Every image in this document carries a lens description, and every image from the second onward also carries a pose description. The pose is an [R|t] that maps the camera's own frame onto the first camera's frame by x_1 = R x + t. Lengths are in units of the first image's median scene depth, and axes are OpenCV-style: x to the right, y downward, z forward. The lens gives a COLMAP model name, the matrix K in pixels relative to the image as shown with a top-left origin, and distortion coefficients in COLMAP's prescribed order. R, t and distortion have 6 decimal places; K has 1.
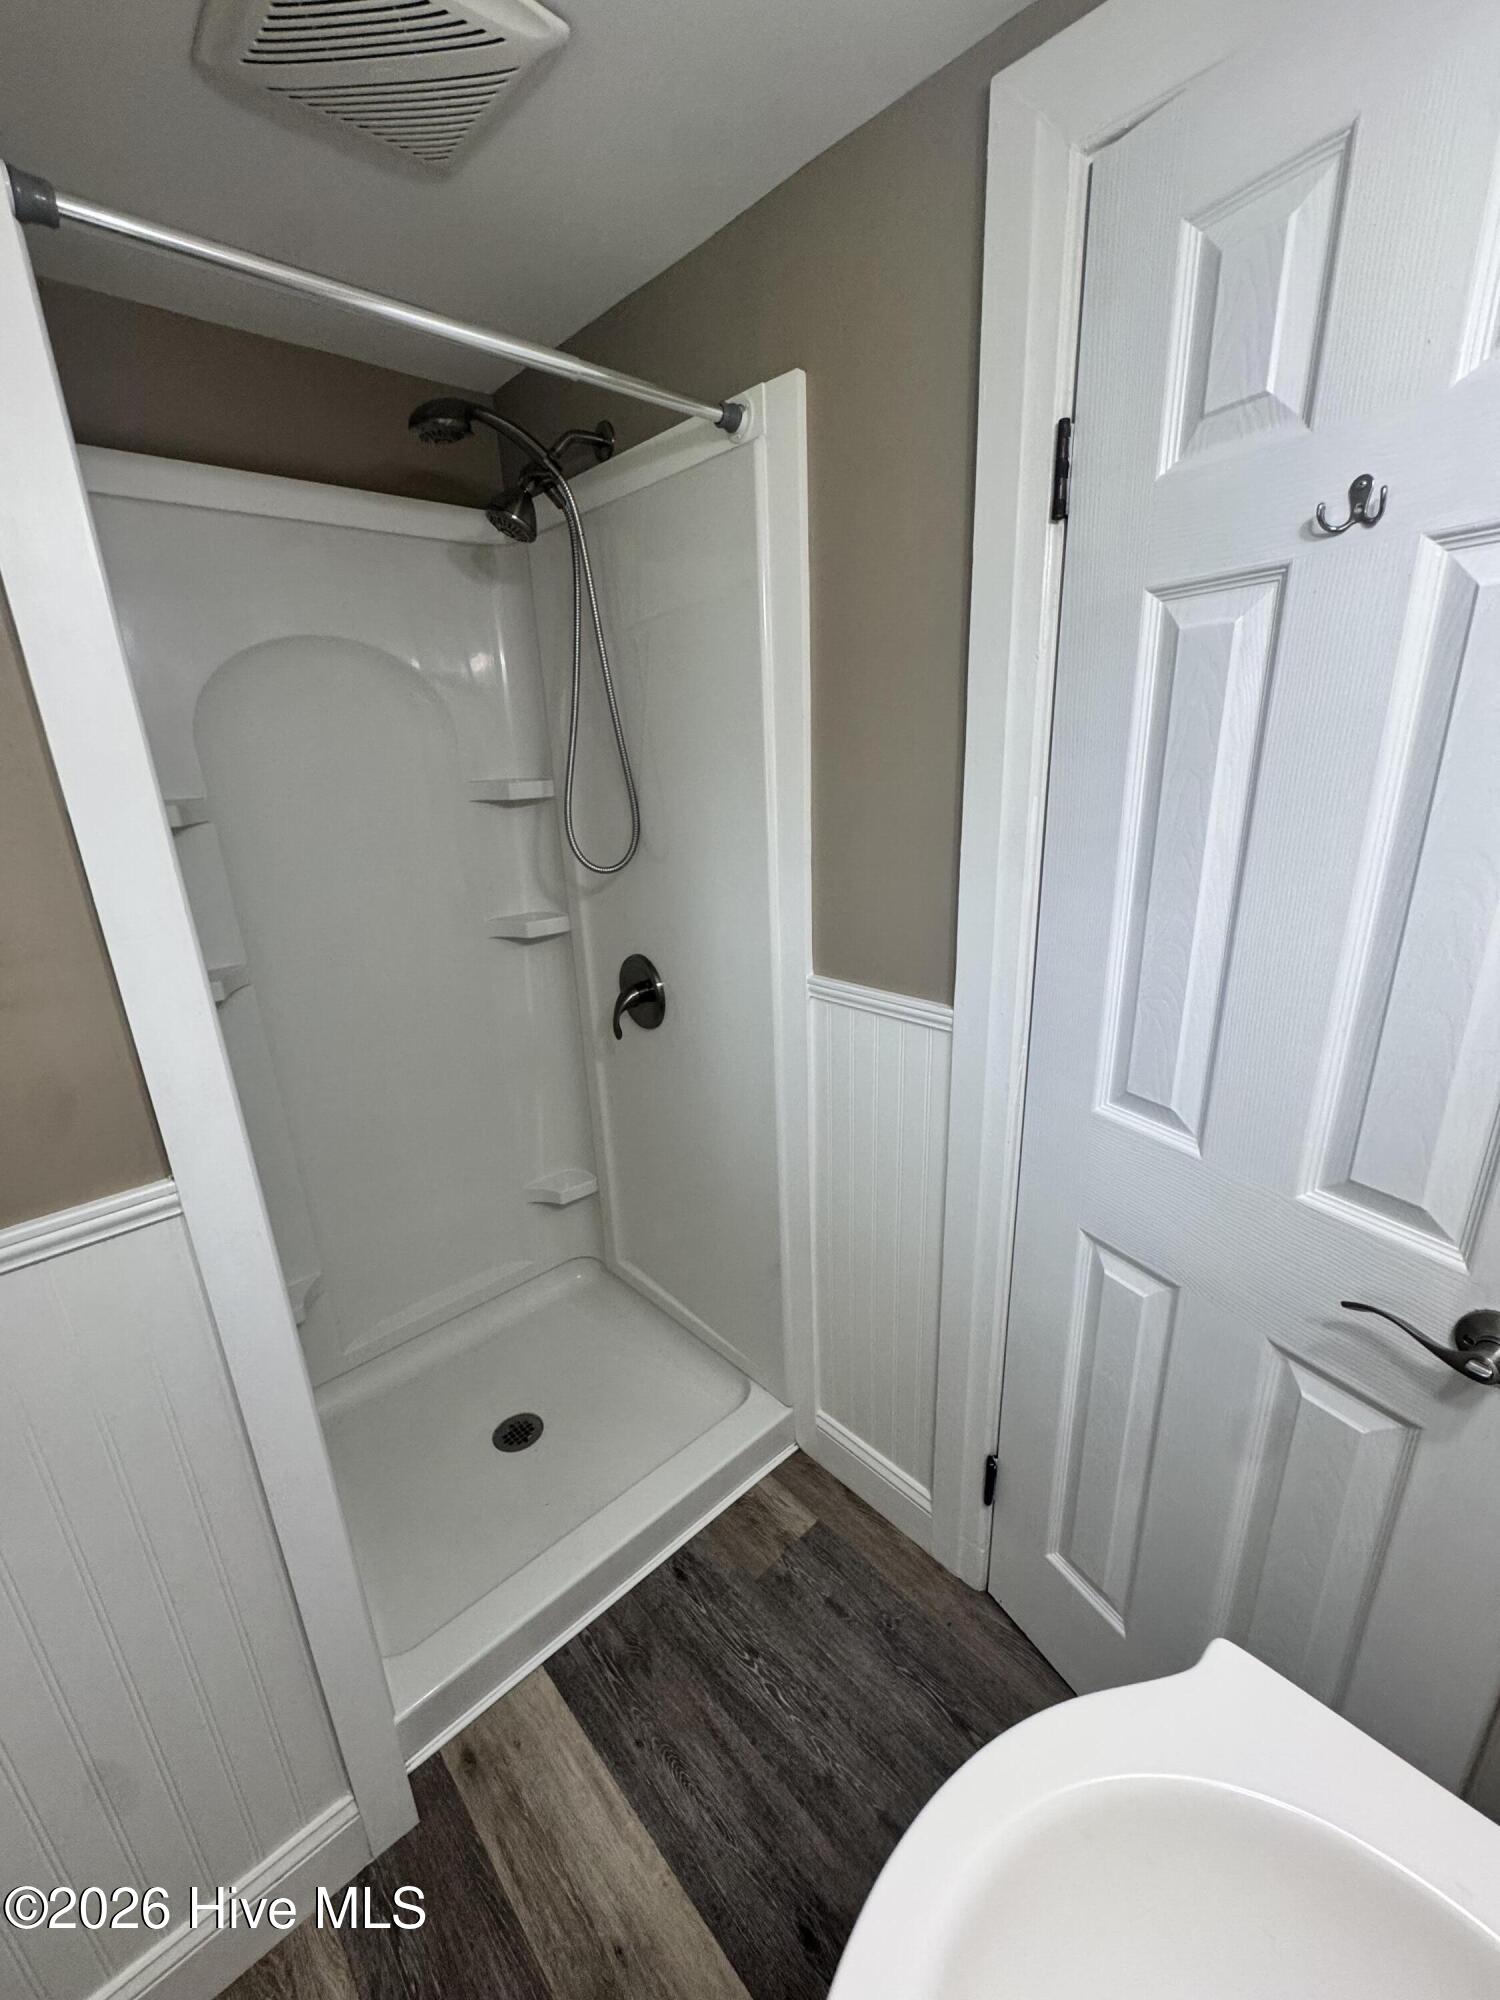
lens RADIAL K [[796.3, 0, 753.7], [0, 796.3, 1001.7], [0, 0, 1]] dist [-0.002328, -0.000204]
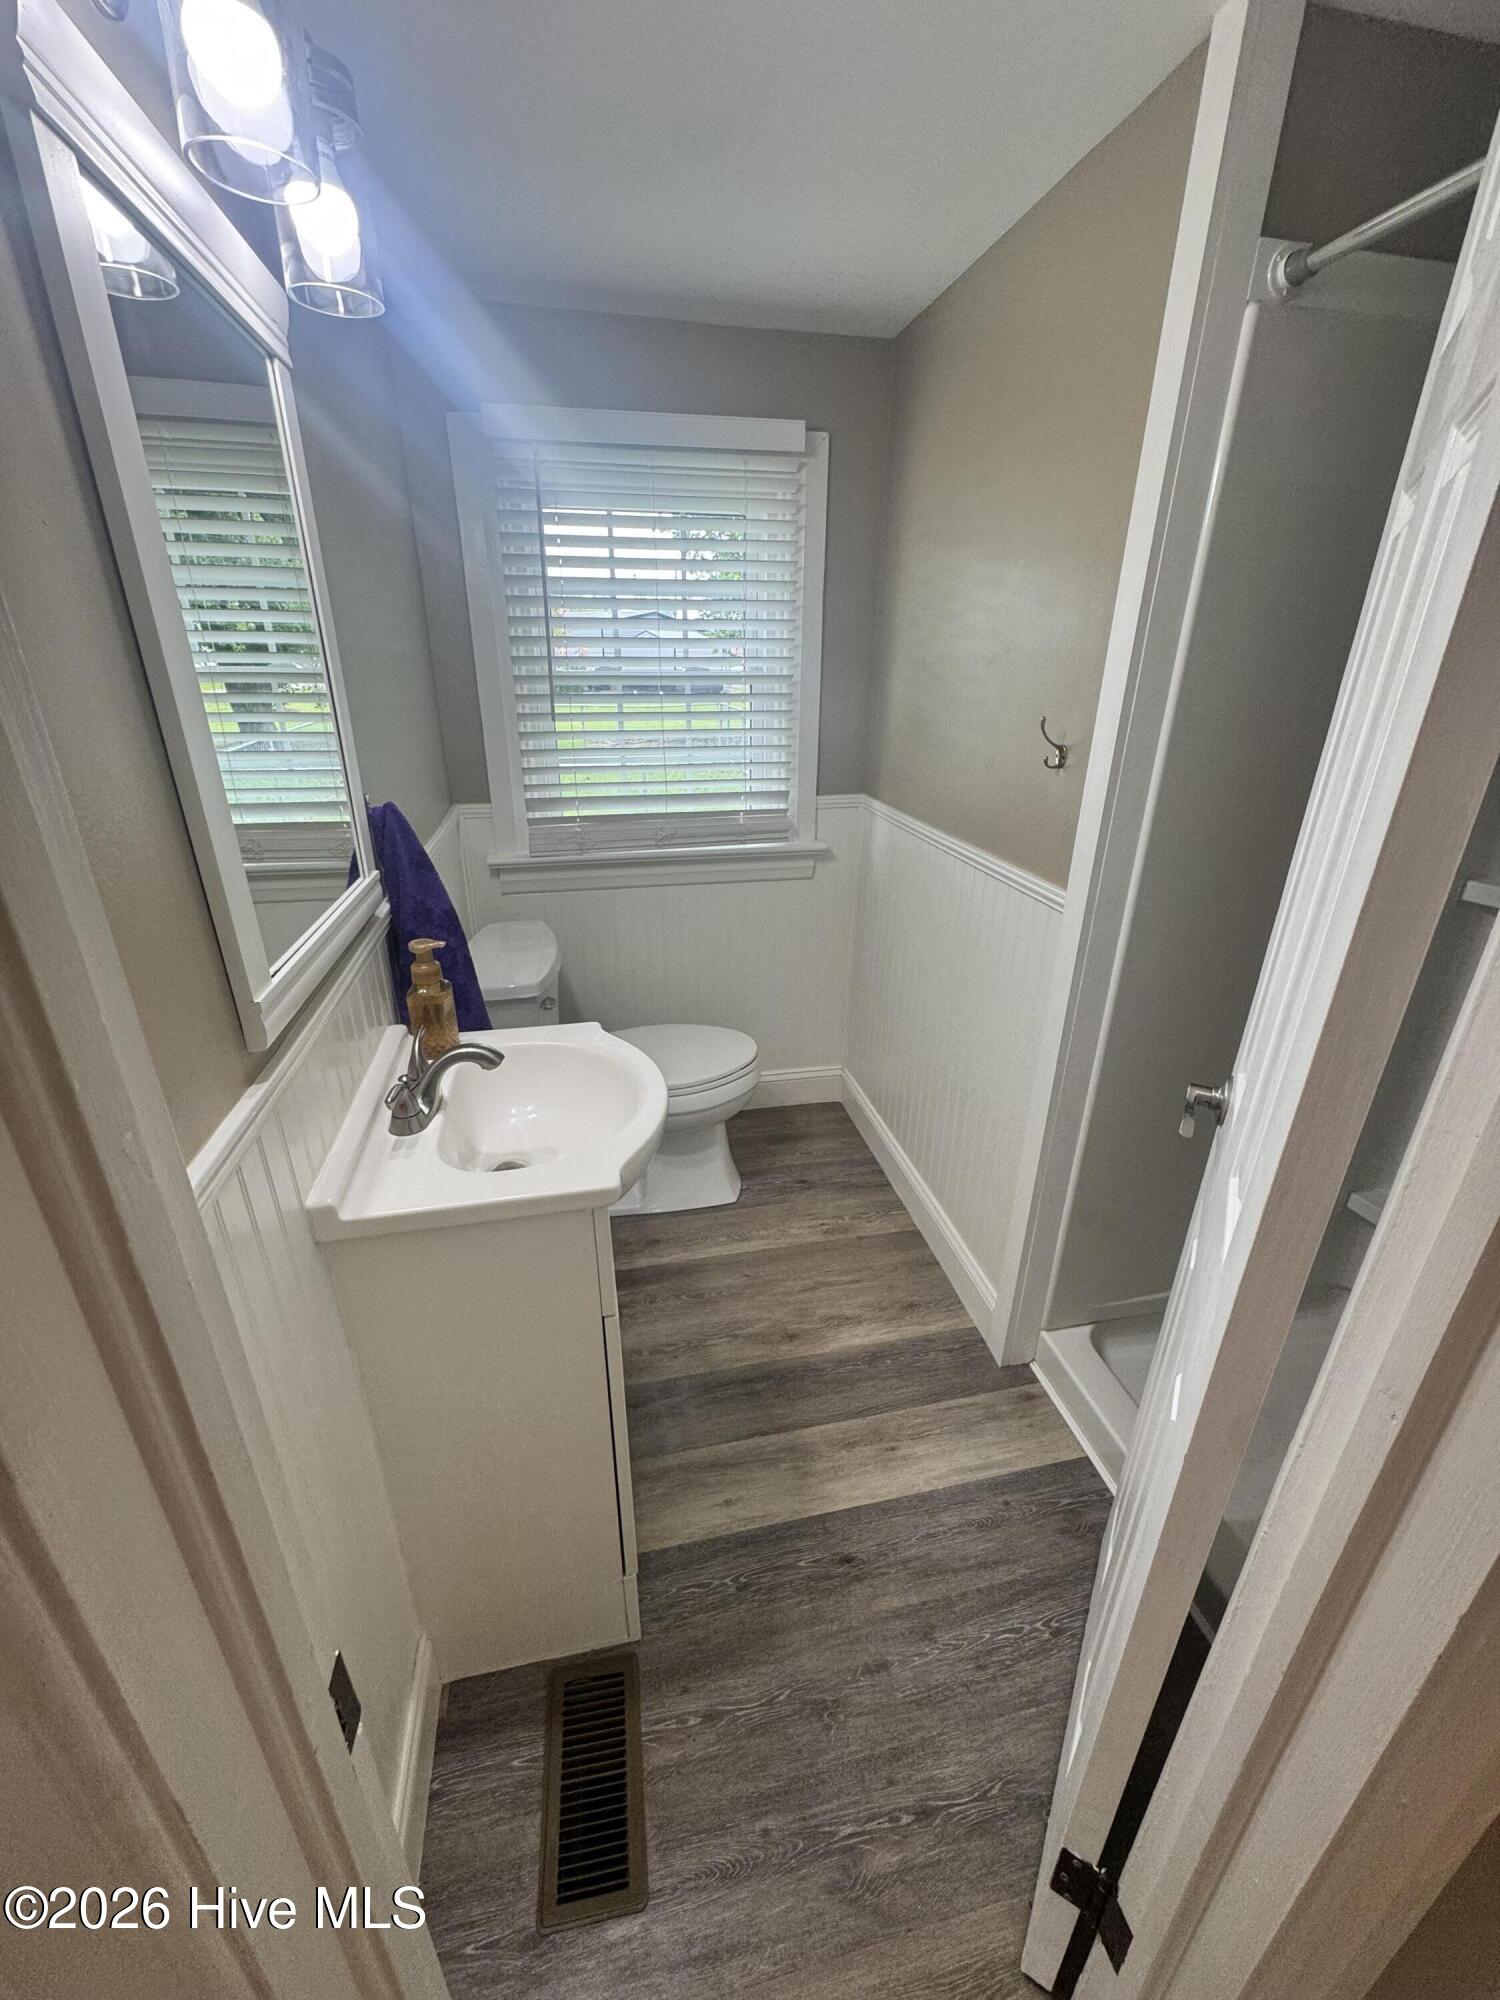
lens RADIAL K [[796.3, 0, 752.1], [0, 796.3, 1006.6], [0, 0, 1]] dist [-0.002328, -0.000204]
pose [[-0.514392, 0.367137, -0.774991, 0.747461], [-0.254877, 0.797431, 0.546939, -0.248786], [0.818803, 0.478868, -0.316617, 0.728793]]
